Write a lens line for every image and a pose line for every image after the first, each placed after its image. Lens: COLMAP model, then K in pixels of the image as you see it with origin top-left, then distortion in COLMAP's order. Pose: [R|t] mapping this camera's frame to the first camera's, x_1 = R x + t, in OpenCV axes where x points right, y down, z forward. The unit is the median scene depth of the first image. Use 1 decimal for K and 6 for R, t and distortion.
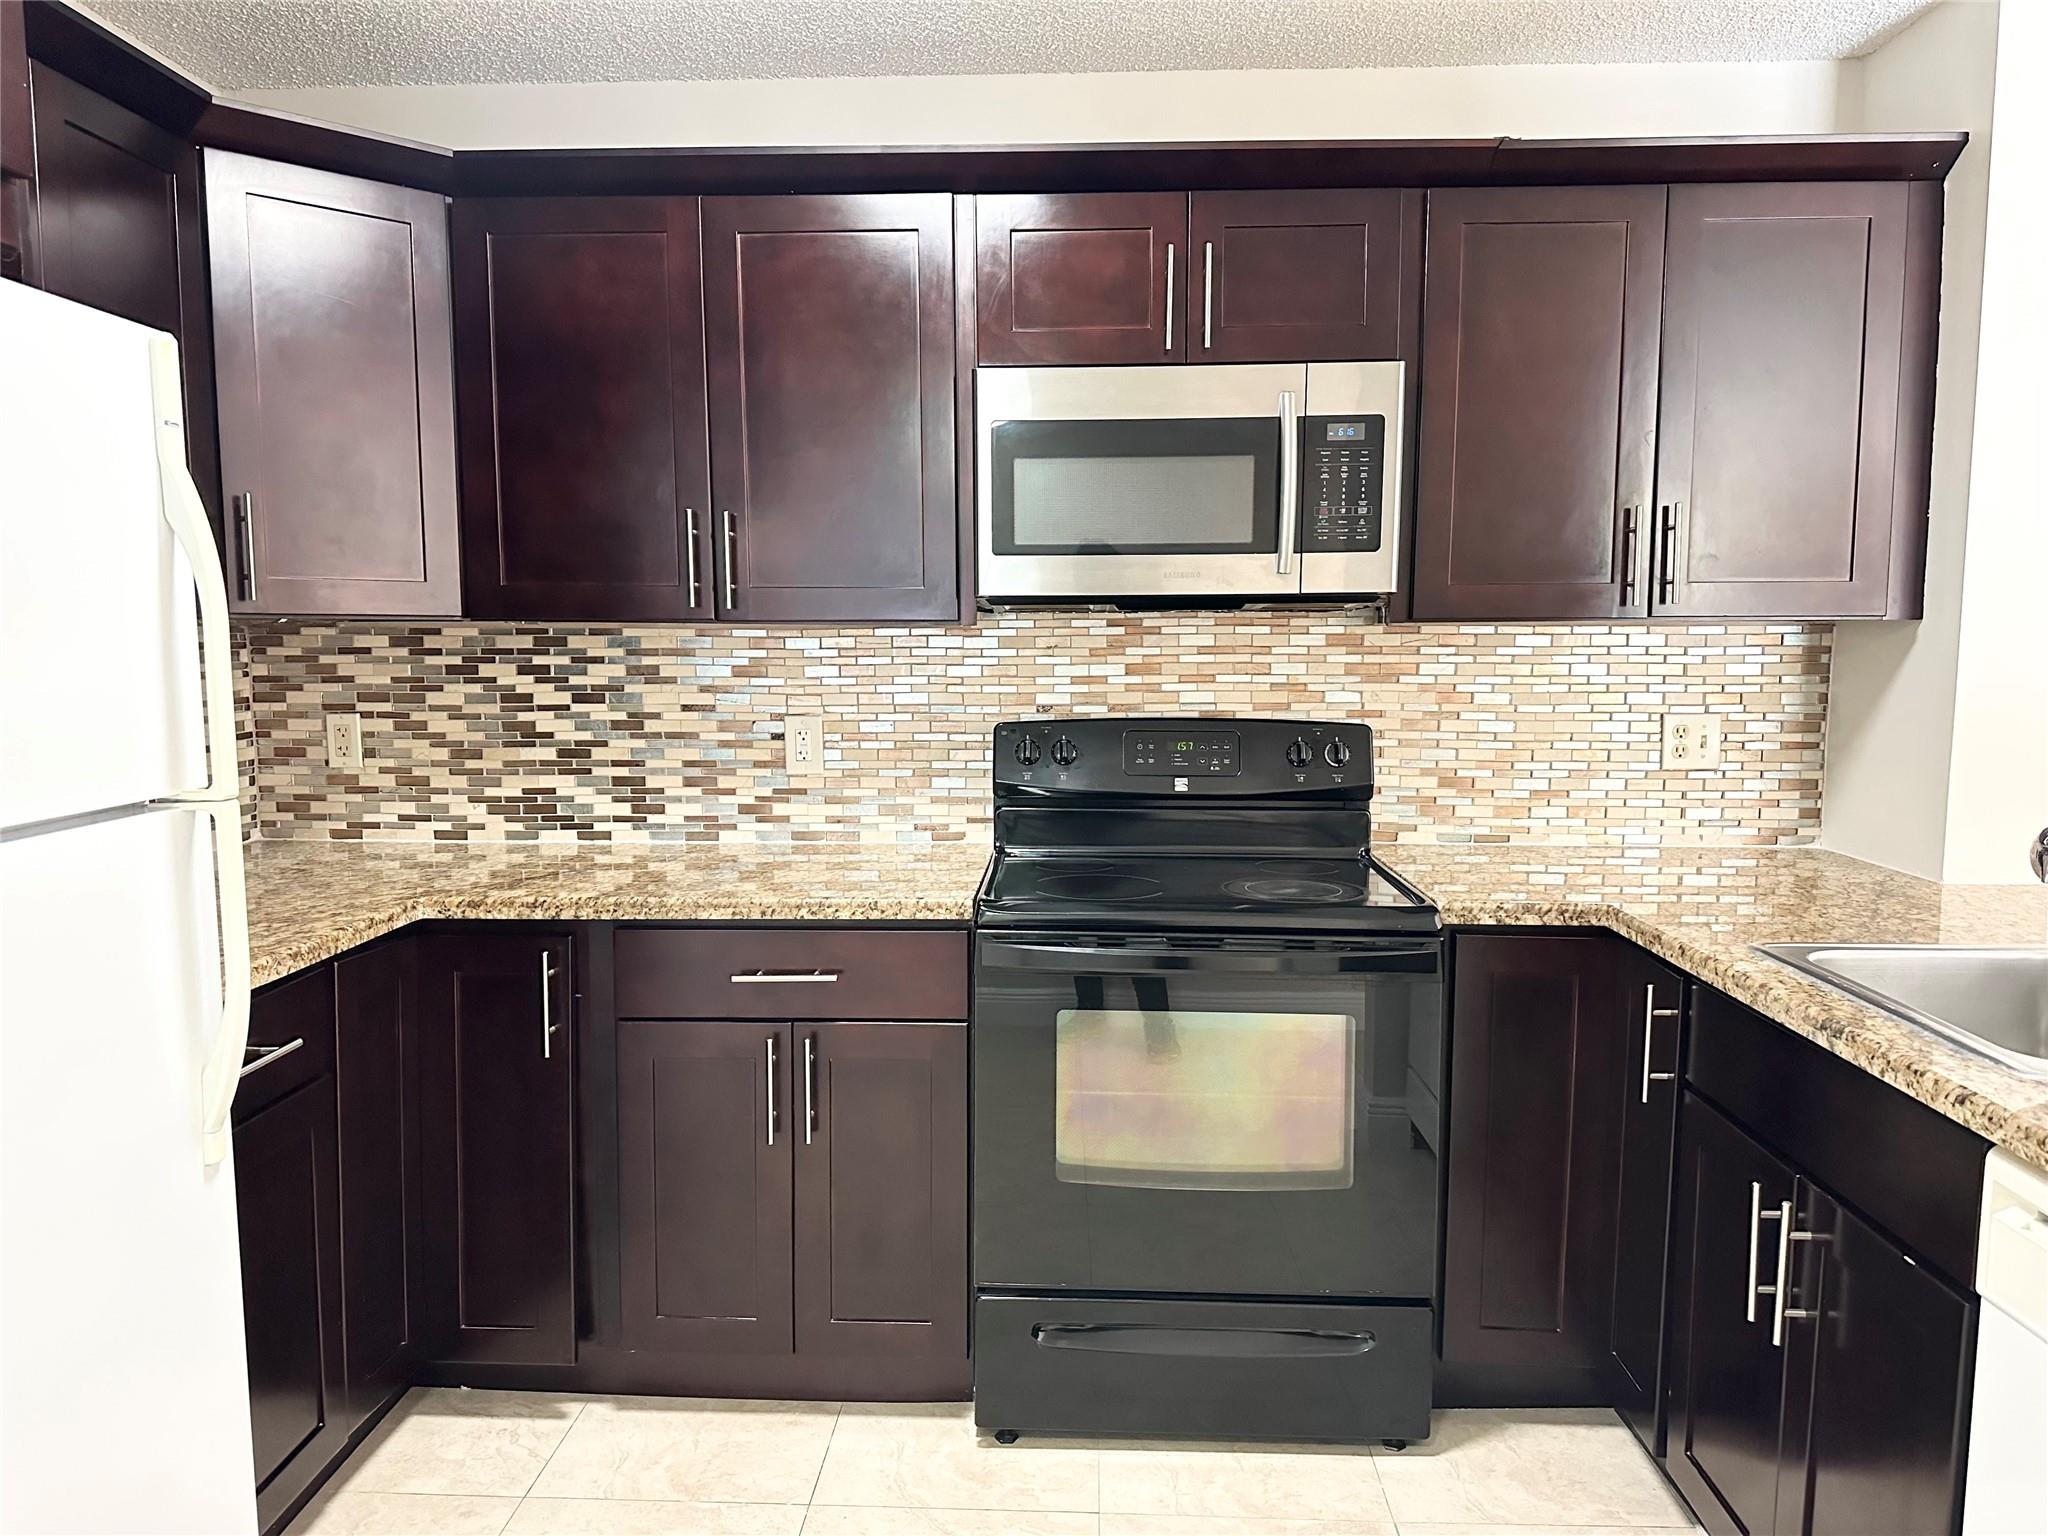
lens RADIAL K [[1425.0, 0, 1012.9], [0, 1425.0, 771.3], [0, 0, 1]] dist [0.047985, -0.054846]
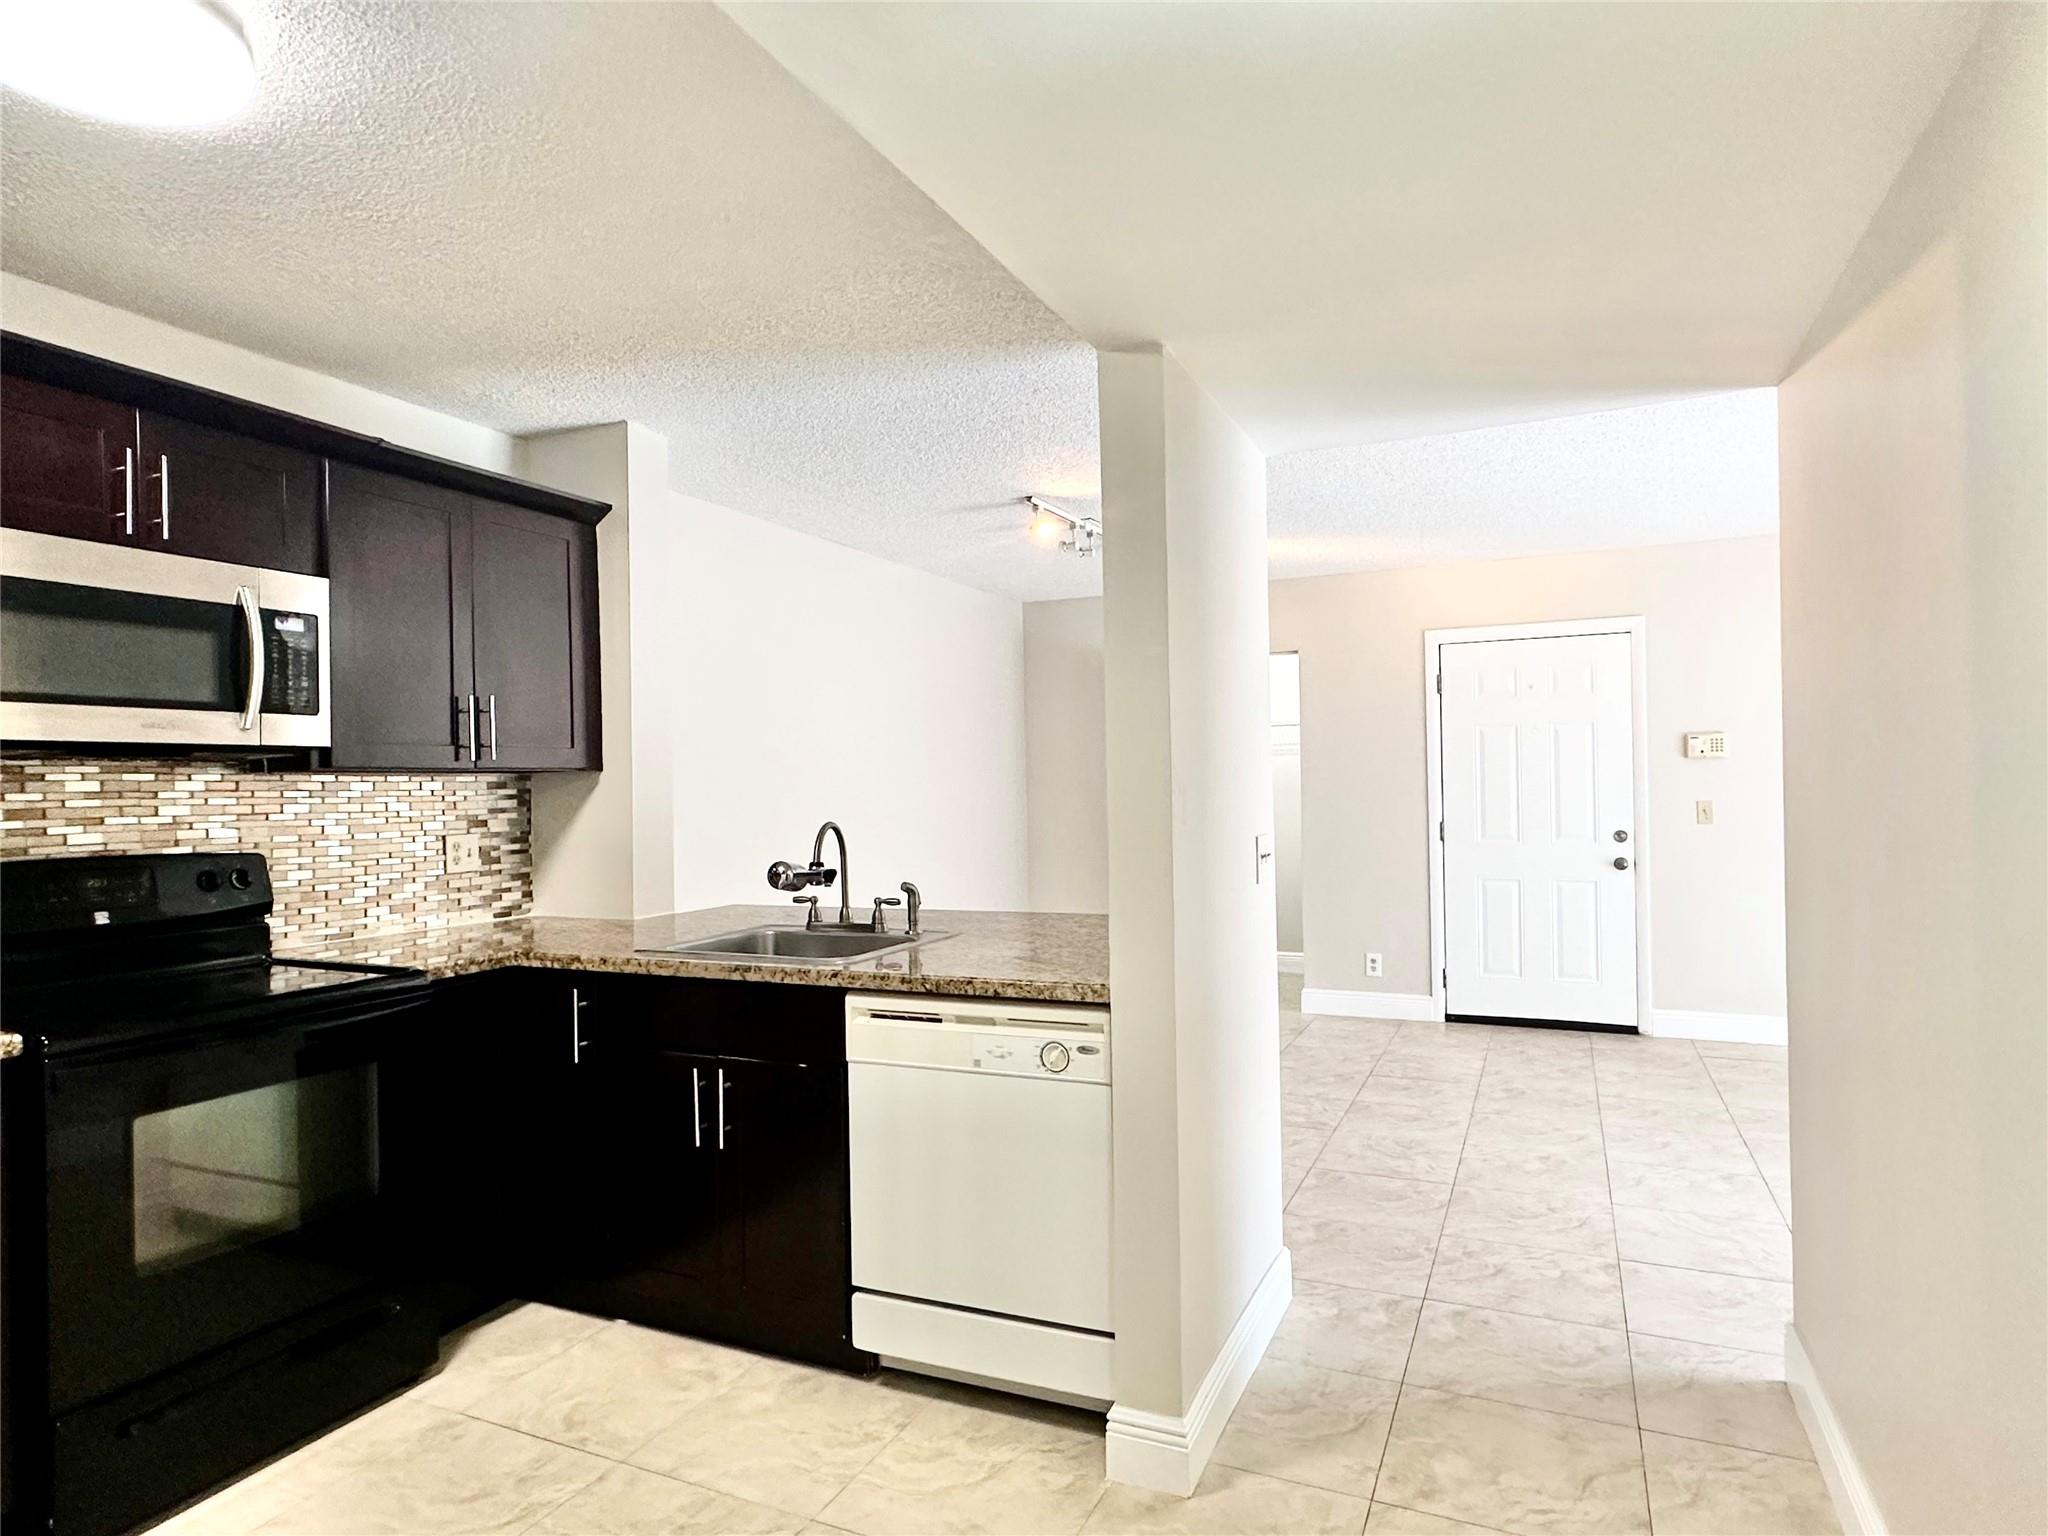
lens RADIAL K [[1177.0, 0, 1020.5], [0, 1177.0, 768.7], [0, 0, 1]] dist [-0.001085, -0.000824]
pose [[0.374737, 0.009049, 0.927087, -0.440596], [0.103799, 0.993256, -0.051651, 0.015343], [-0.921302, 0.115586, 0.371270, 0.006391]]
